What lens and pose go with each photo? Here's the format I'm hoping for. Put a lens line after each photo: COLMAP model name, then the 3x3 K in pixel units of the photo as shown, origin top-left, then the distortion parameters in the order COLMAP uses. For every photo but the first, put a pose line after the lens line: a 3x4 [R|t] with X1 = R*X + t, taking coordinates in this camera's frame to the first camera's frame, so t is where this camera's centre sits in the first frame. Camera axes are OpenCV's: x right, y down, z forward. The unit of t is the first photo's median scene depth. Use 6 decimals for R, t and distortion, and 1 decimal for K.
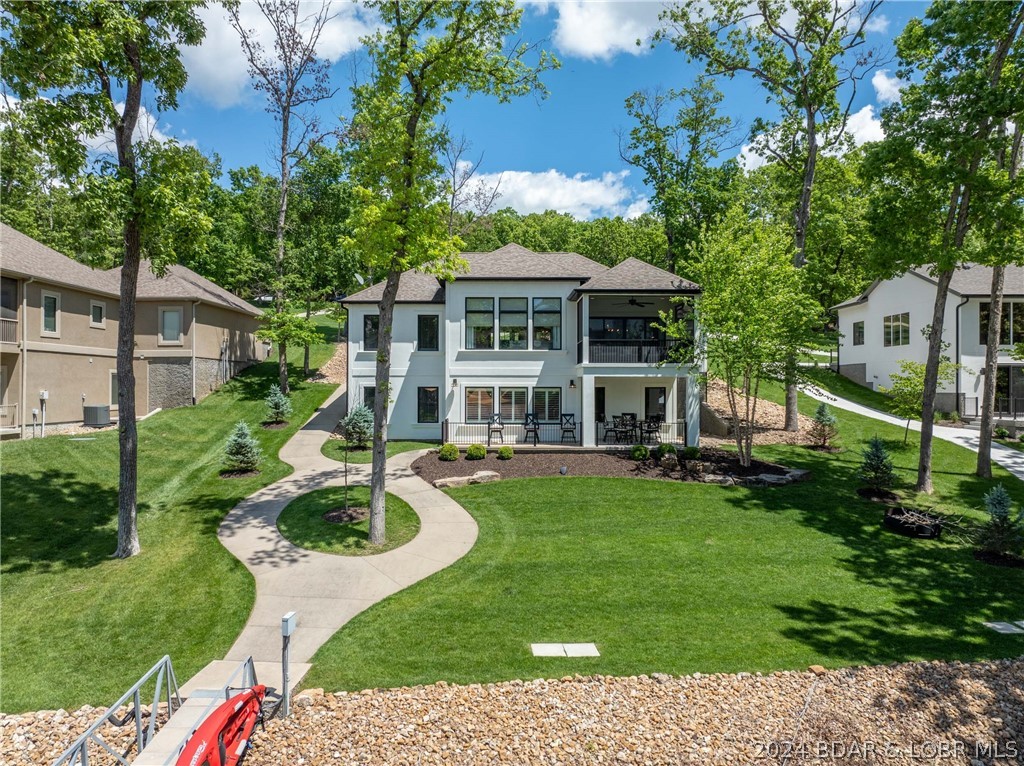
lens RADIAL K [[709.5, 0, 512.0], [0, 709.5, 383.0], [0, 0, 1]] dist [-0.050425, 0.003014]
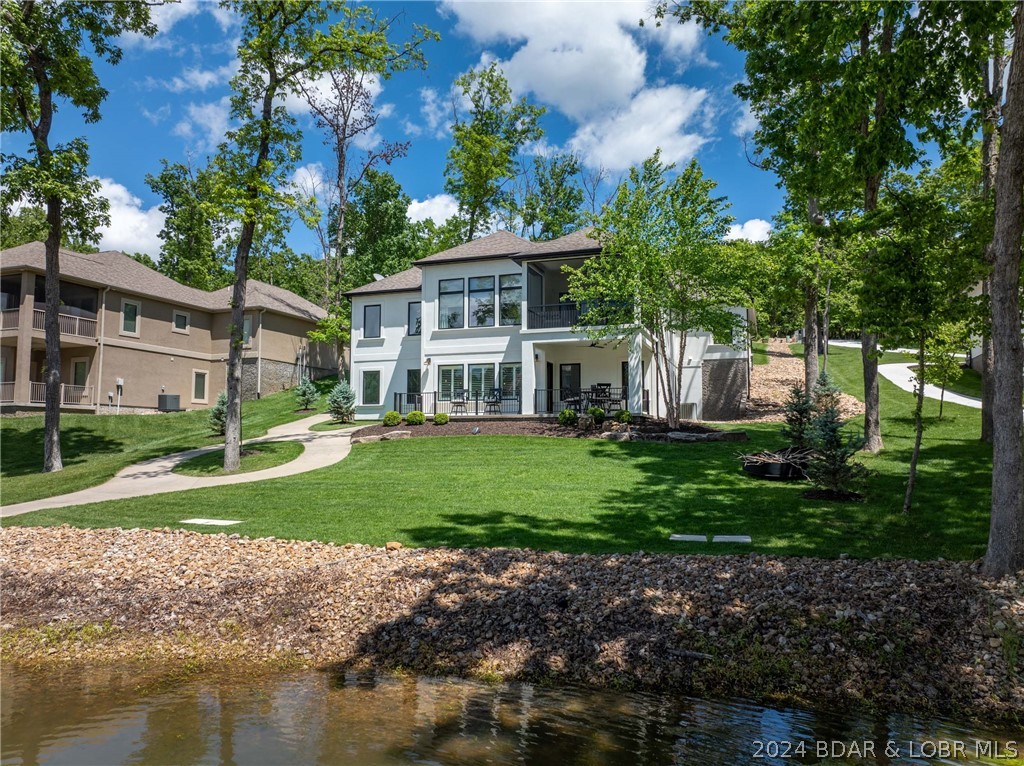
lens RADIAL K [[709.5, 0, 512.0], [0, 709.5, 383.0], [0, 0, 1]] dist [-0.050425, 0.003014]
pose [[0.941288, -0.028977, -0.336359, 0.384513], [0.002758, 0.996936, -0.078170, 0.113158], [0.337594, 0.072653, 0.938484, 0.063626]]
